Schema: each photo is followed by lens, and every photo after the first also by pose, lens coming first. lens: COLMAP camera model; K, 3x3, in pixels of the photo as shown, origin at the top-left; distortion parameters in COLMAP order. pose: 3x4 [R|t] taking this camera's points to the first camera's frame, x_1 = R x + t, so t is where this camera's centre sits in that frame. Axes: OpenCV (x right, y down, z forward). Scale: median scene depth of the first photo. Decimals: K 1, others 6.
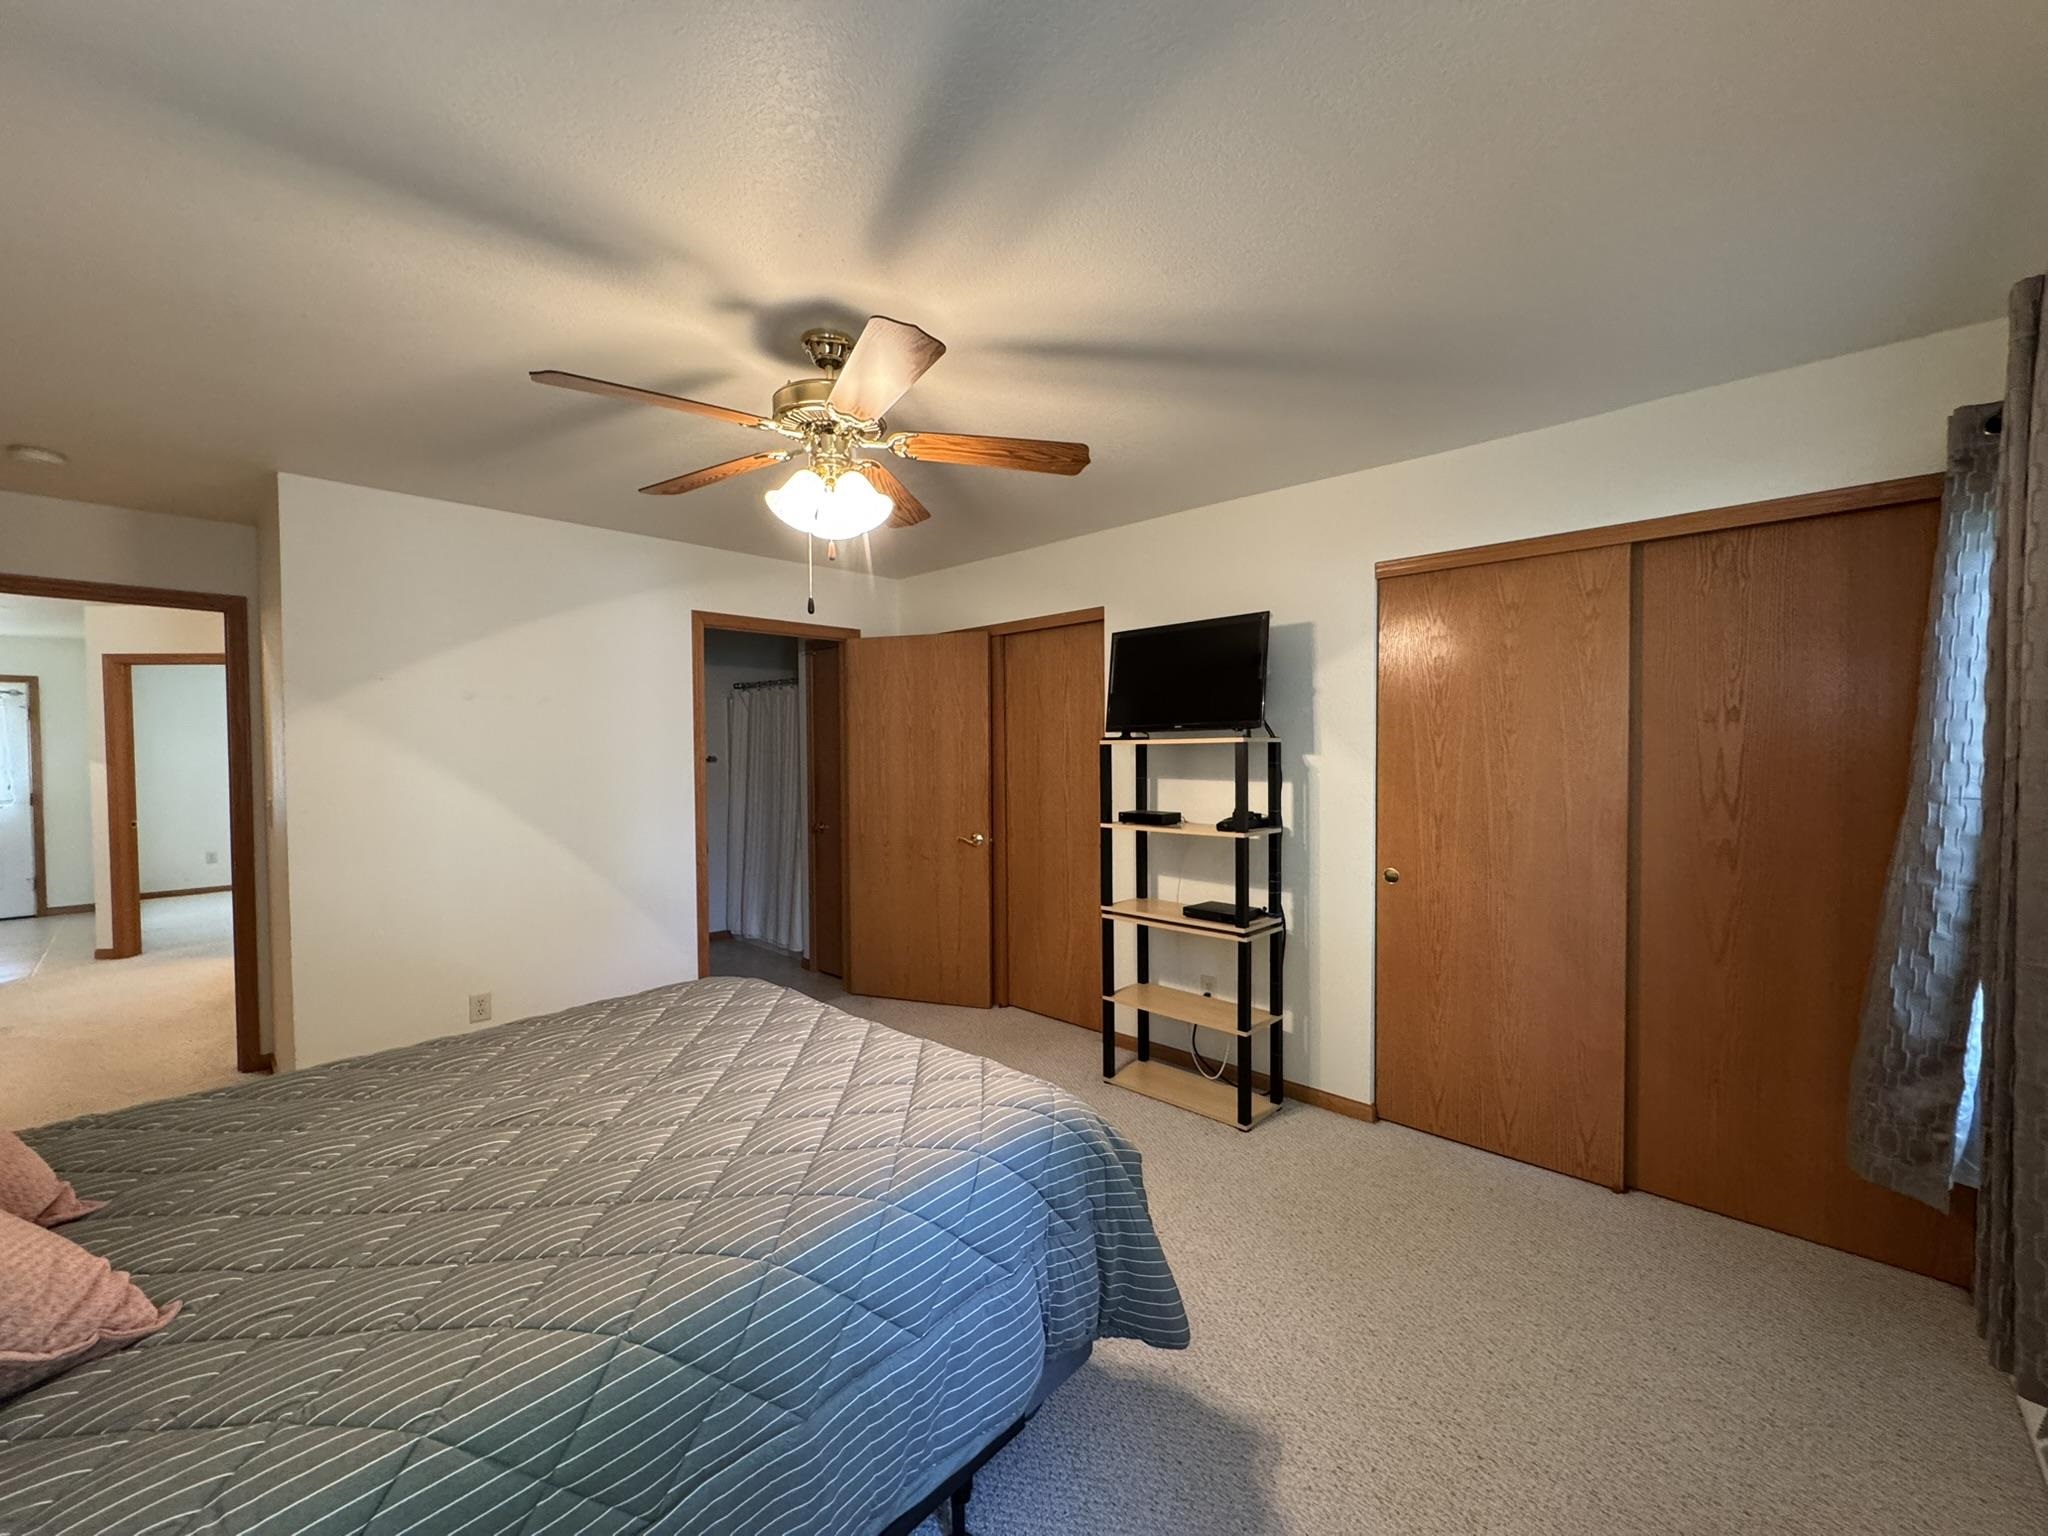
lens RADIAL K [[818.5, 0, 1024.0], [0, 818.5, 768.0], [0, 0, 1]] dist [-0.004831, -0.000185]
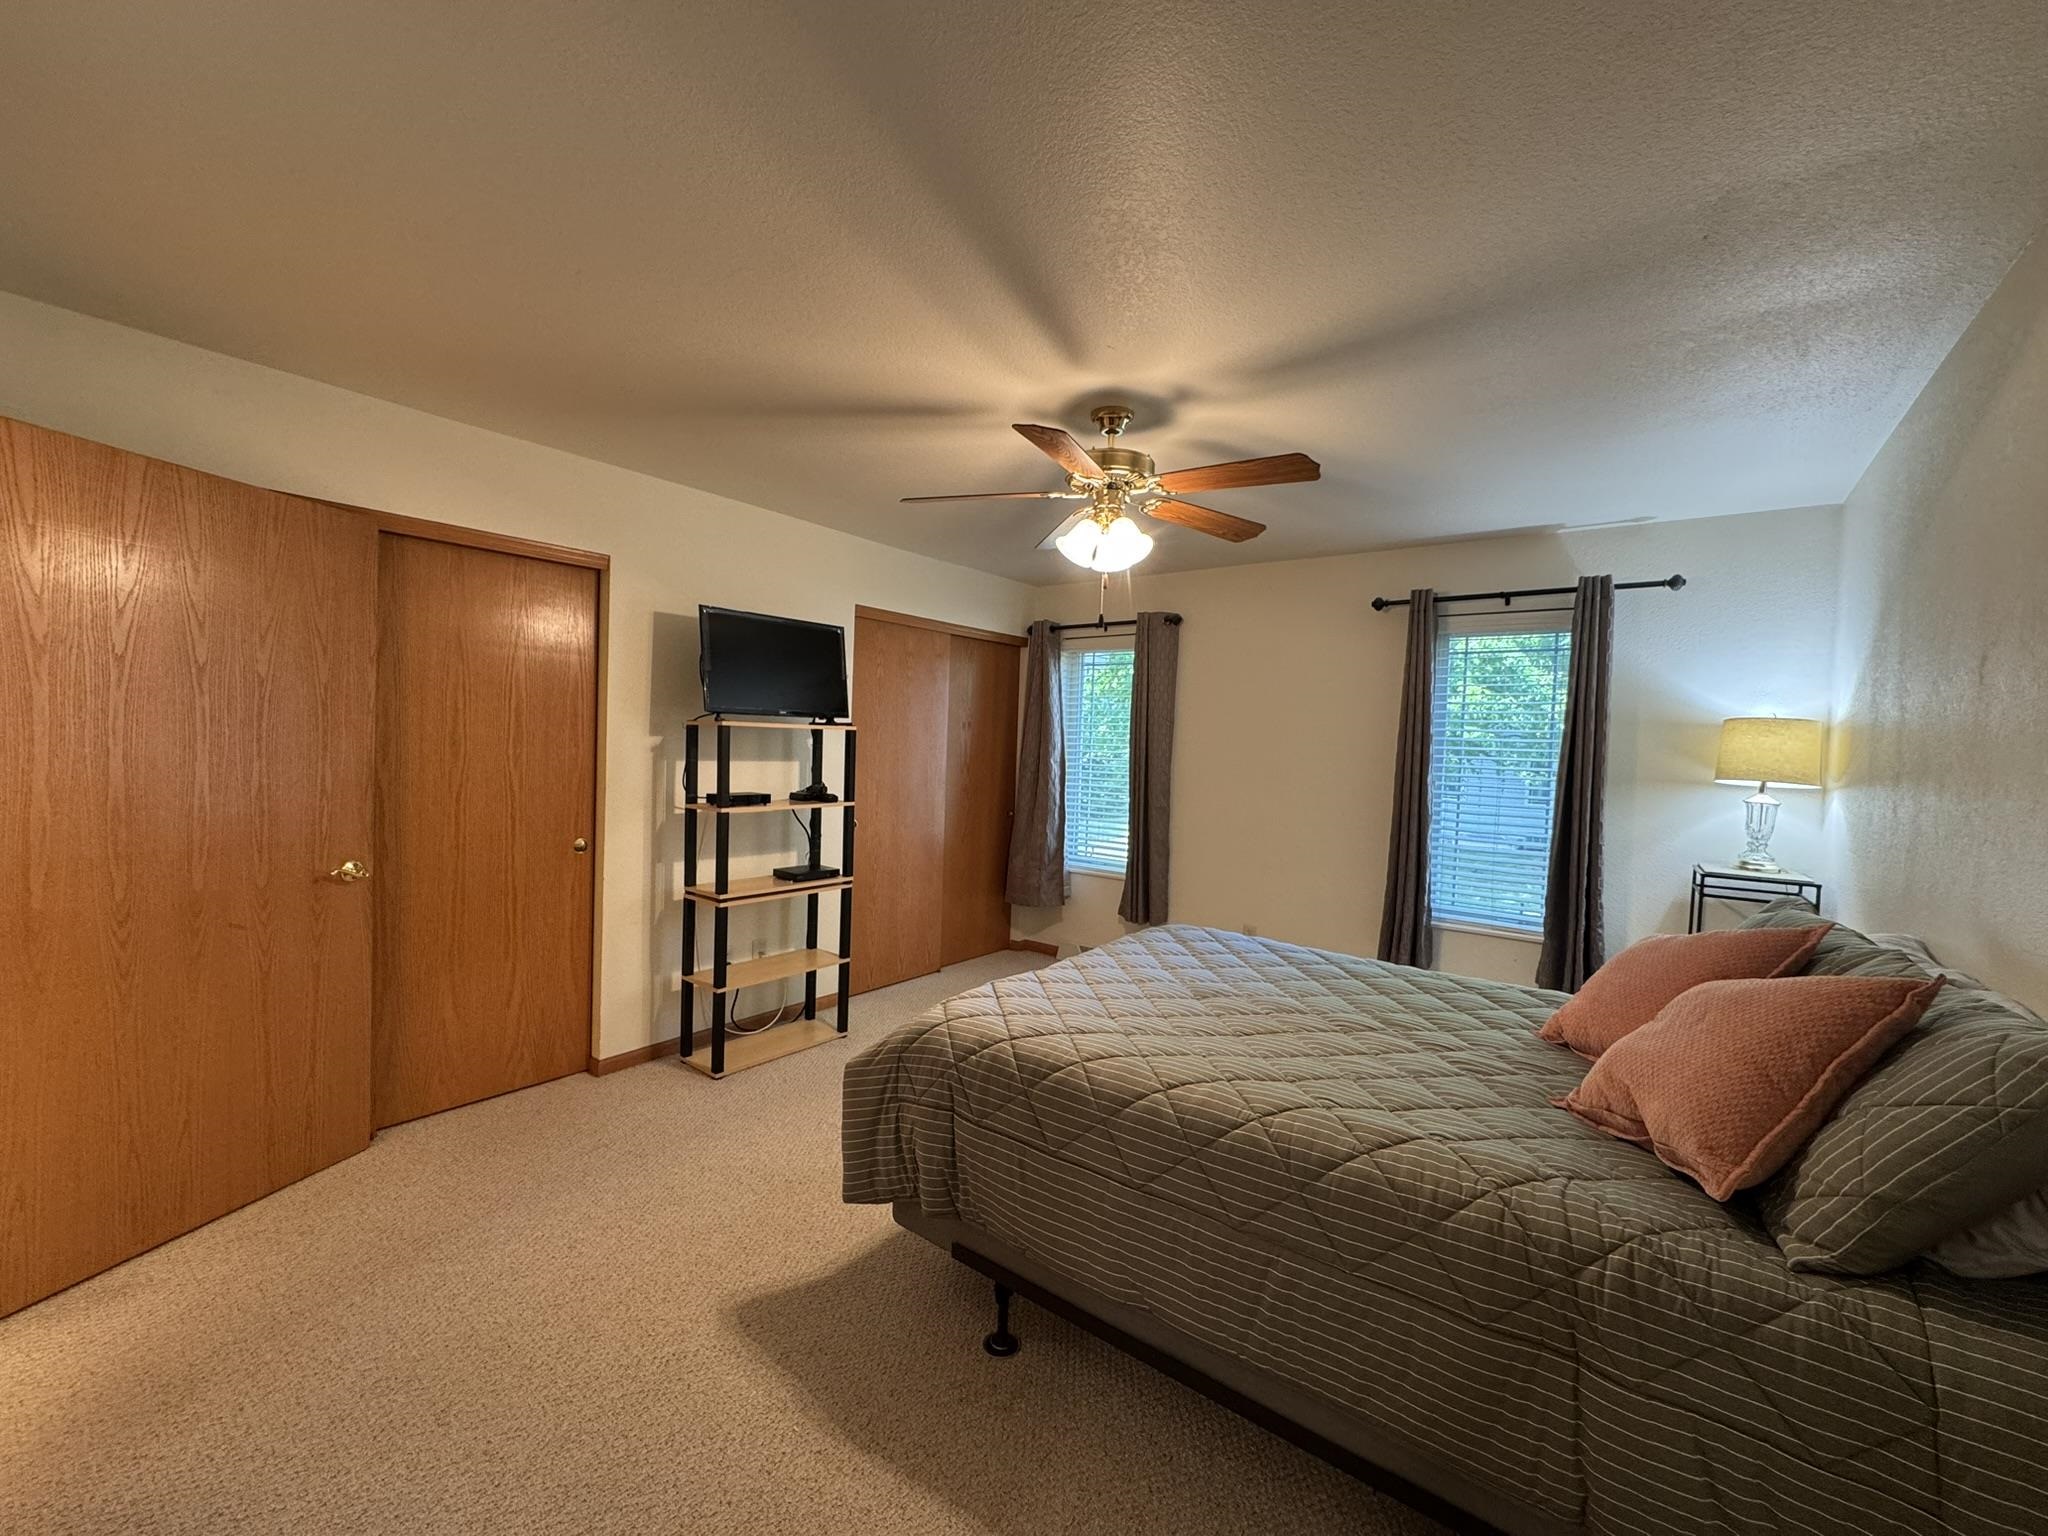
lens RADIAL K [[818.5, 0, 1024.0], [0, 818.5, 768.0], [0, 0, 1]] dist [-0.004831, -0.000185]
pose [[-0.110899, -0.029243, 0.993401, -0.880405], [-0.011499, 0.999538, 0.028140, -0.009303], [-0.993765, -0.008302, -0.111184, 0.755165]]
